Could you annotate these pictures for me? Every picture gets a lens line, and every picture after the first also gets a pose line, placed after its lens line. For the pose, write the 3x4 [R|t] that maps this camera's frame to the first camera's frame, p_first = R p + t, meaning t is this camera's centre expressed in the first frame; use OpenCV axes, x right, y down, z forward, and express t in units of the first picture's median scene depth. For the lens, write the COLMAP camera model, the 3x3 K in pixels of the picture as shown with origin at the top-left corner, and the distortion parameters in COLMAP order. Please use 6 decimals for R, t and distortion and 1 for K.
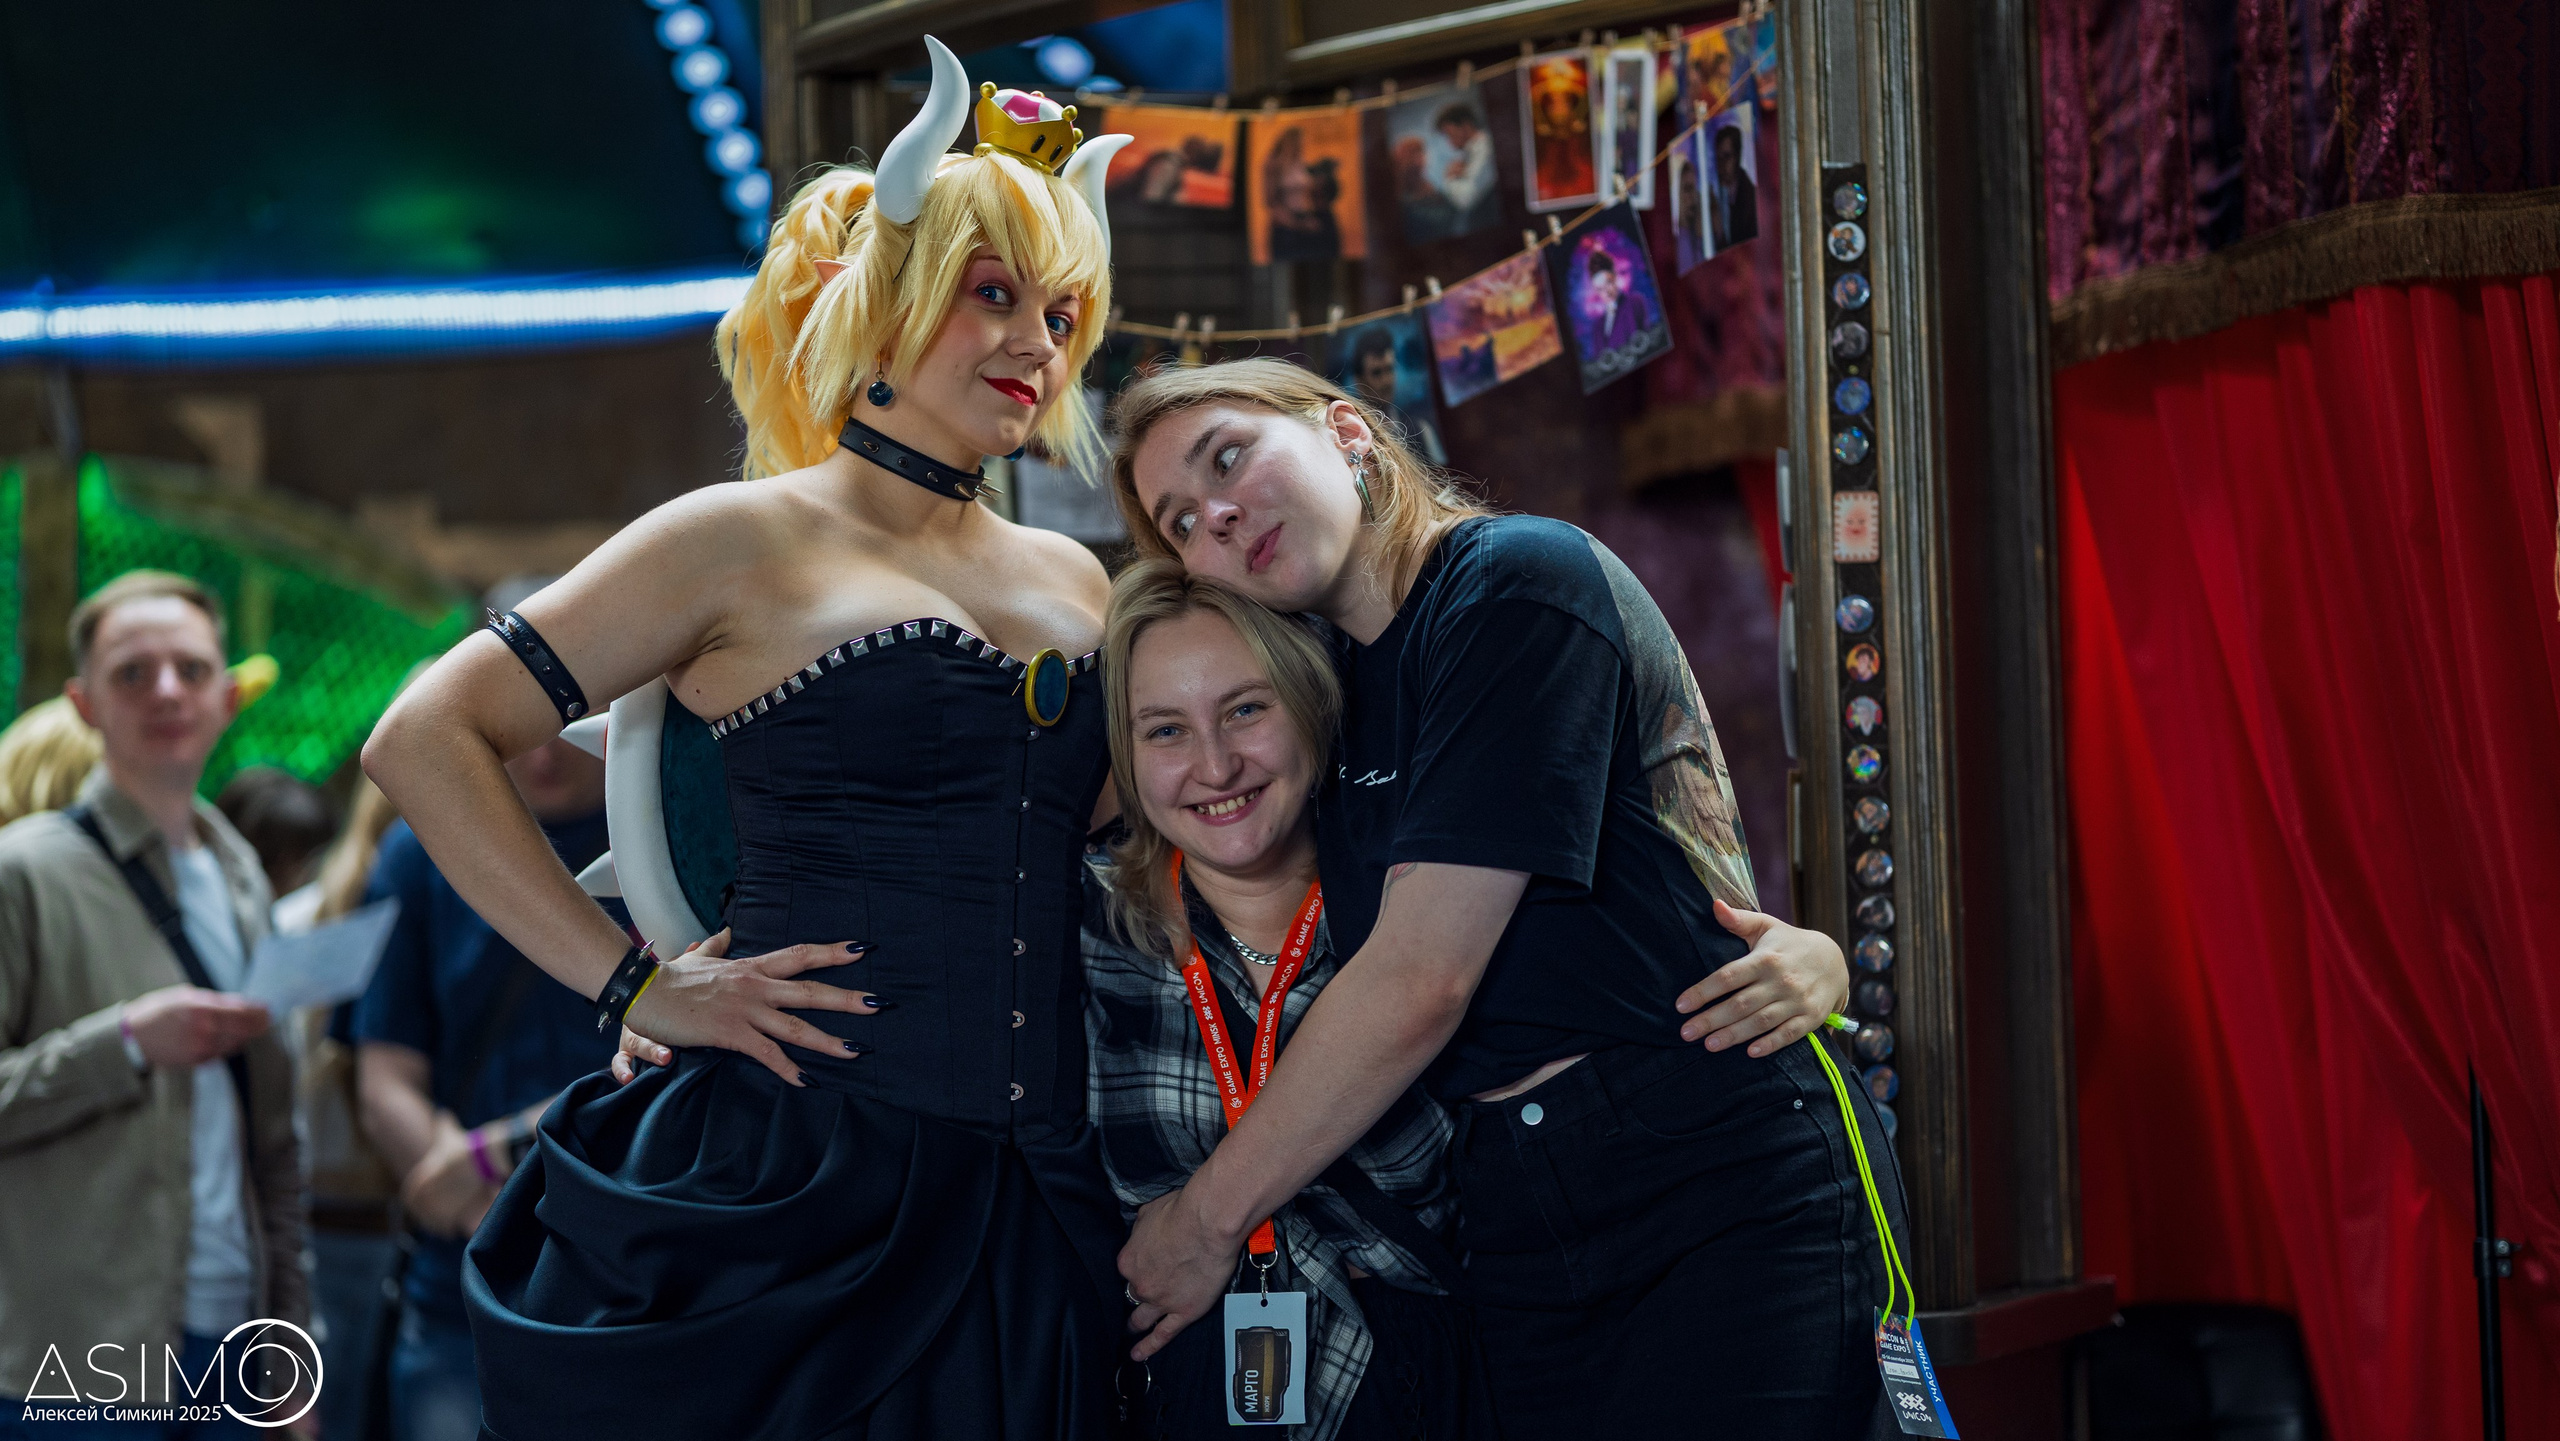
lens RADIAL K [[6182.3, 0, 1280.0], [0, 6182.3, 720.5], [0, 0, 1]] dist [0.023127, -0.027908]
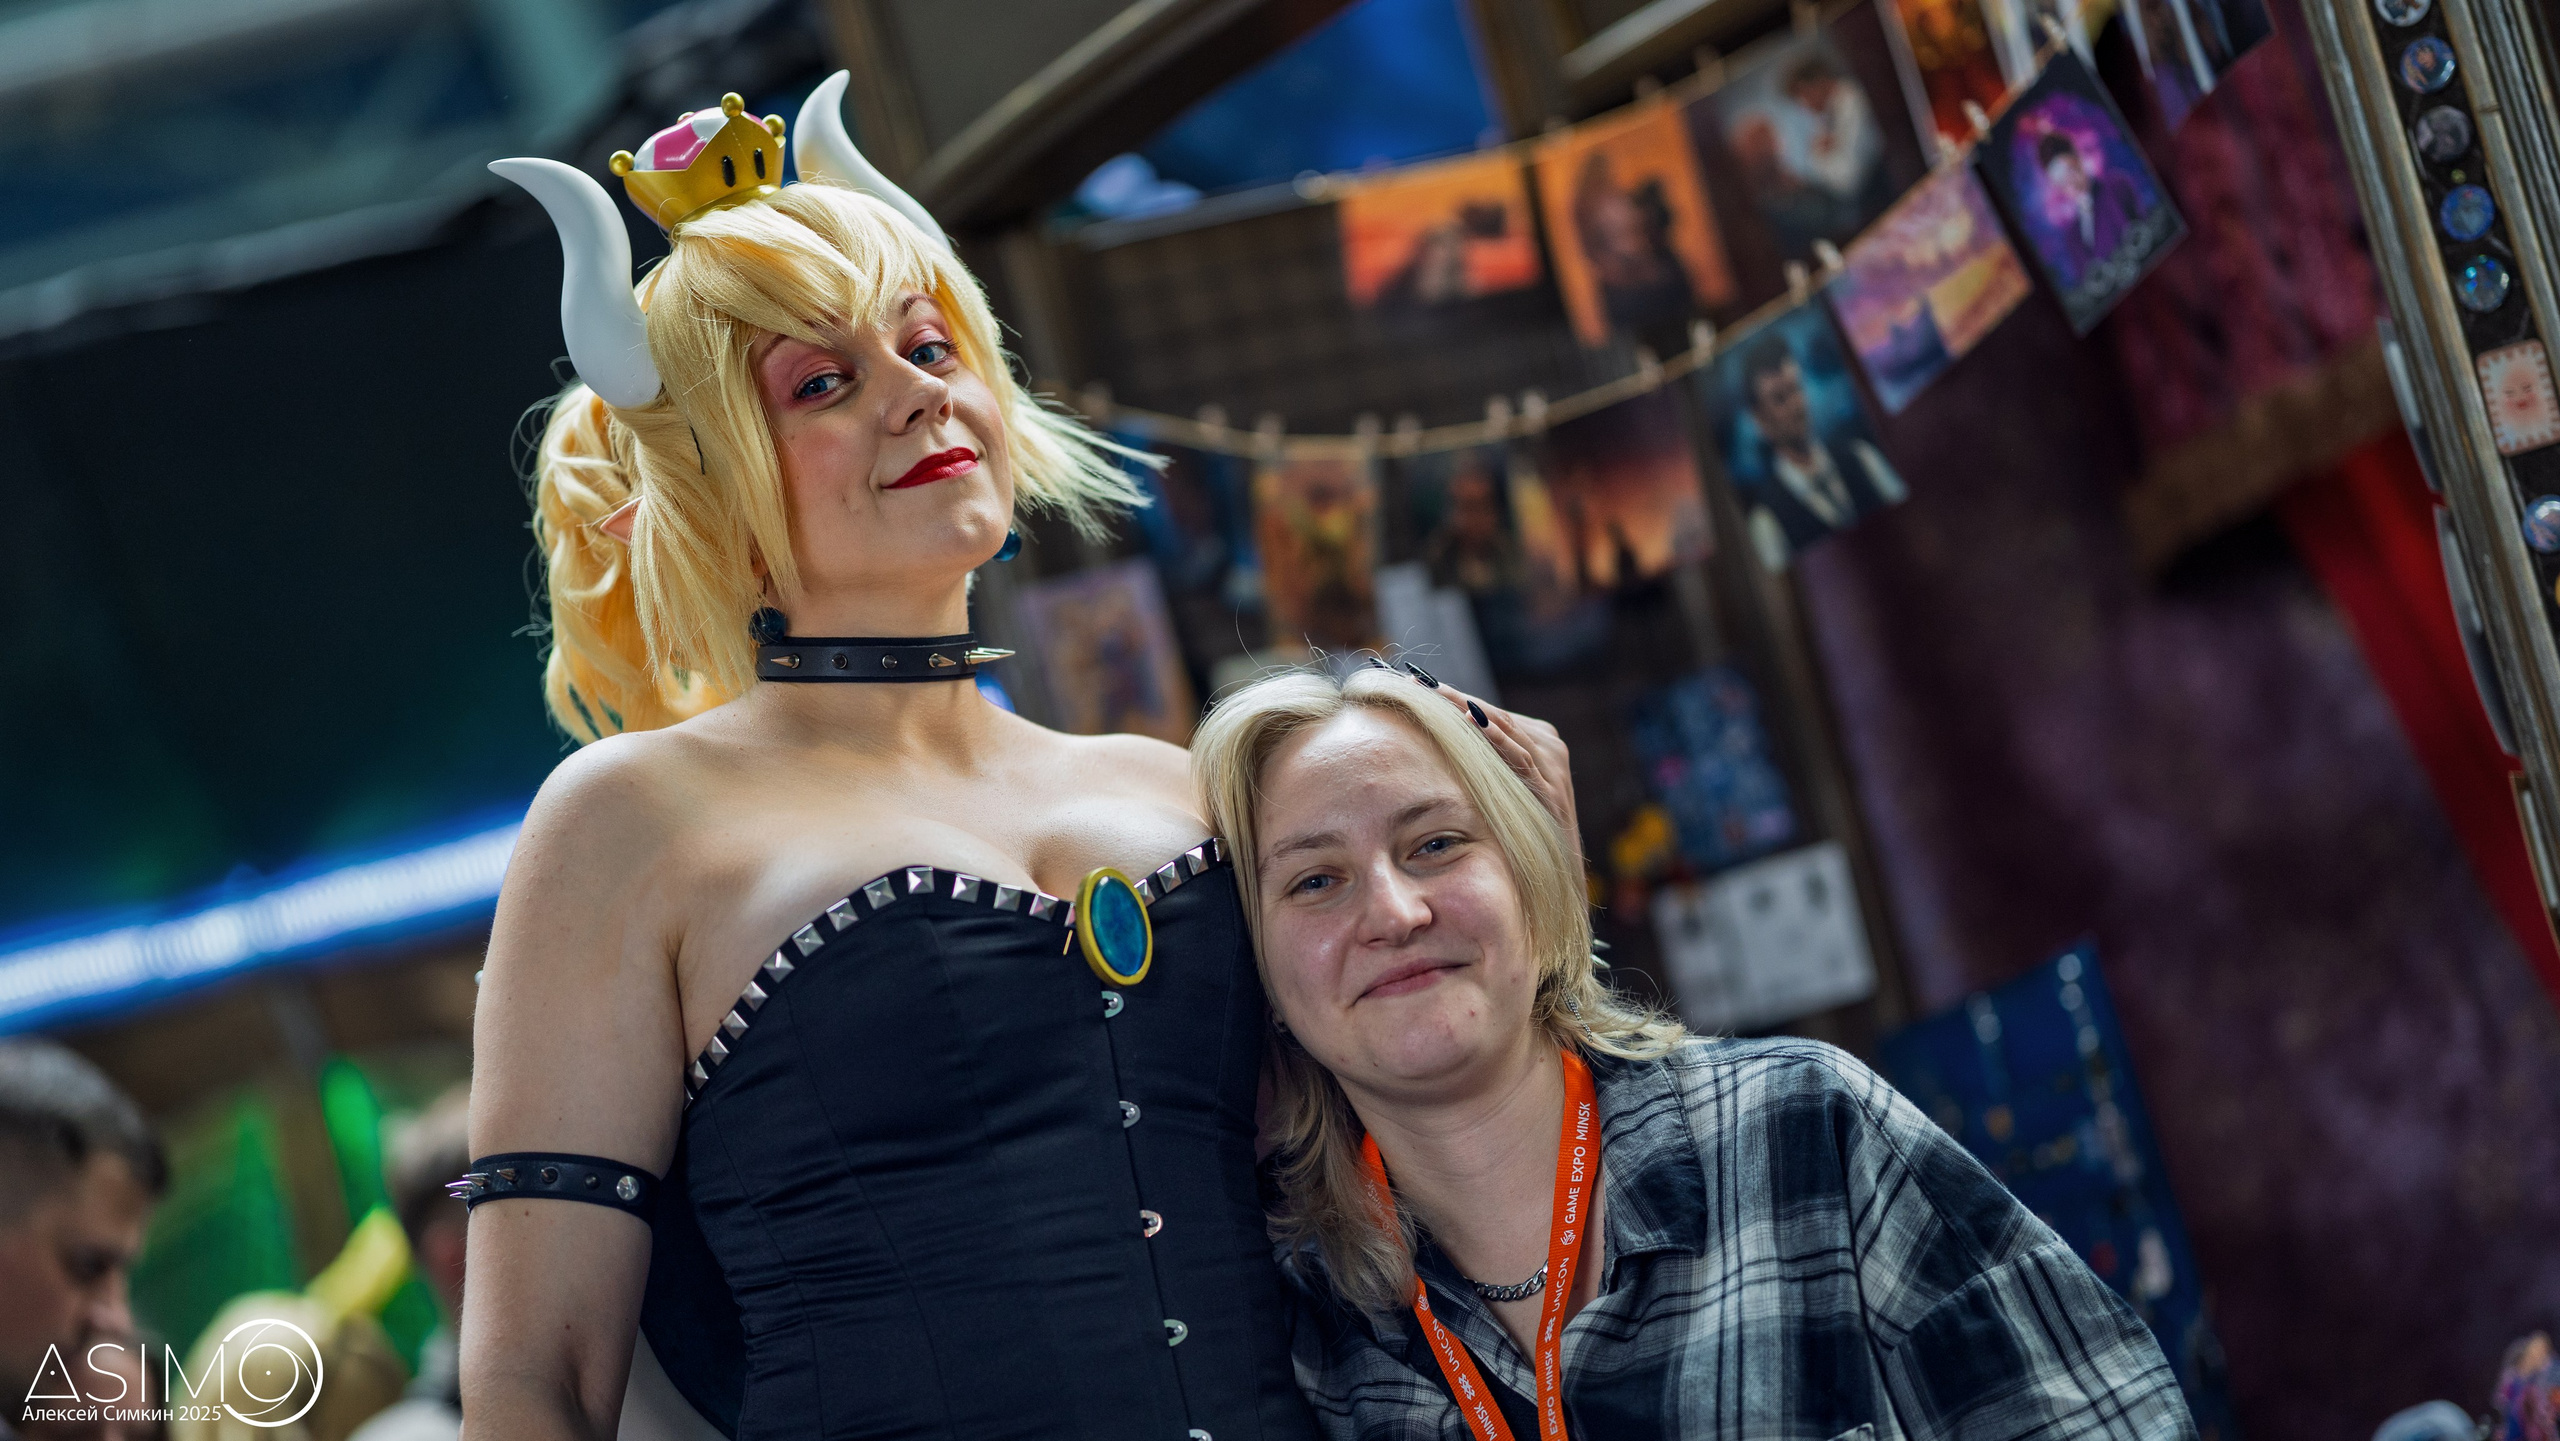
lens RADIAL K [[6182.3, 0, 1280.0], [0, 6182.3, 720.5], [0, 0, 1]] dist [0.023127, -0.027908]
pose [[0.969181, -0.237481, -0.065507, -0.002392], [0.231228, 0.968667, -0.090650, 0.032917], [0.084982, 0.072709, 0.993726, 0.318765]]
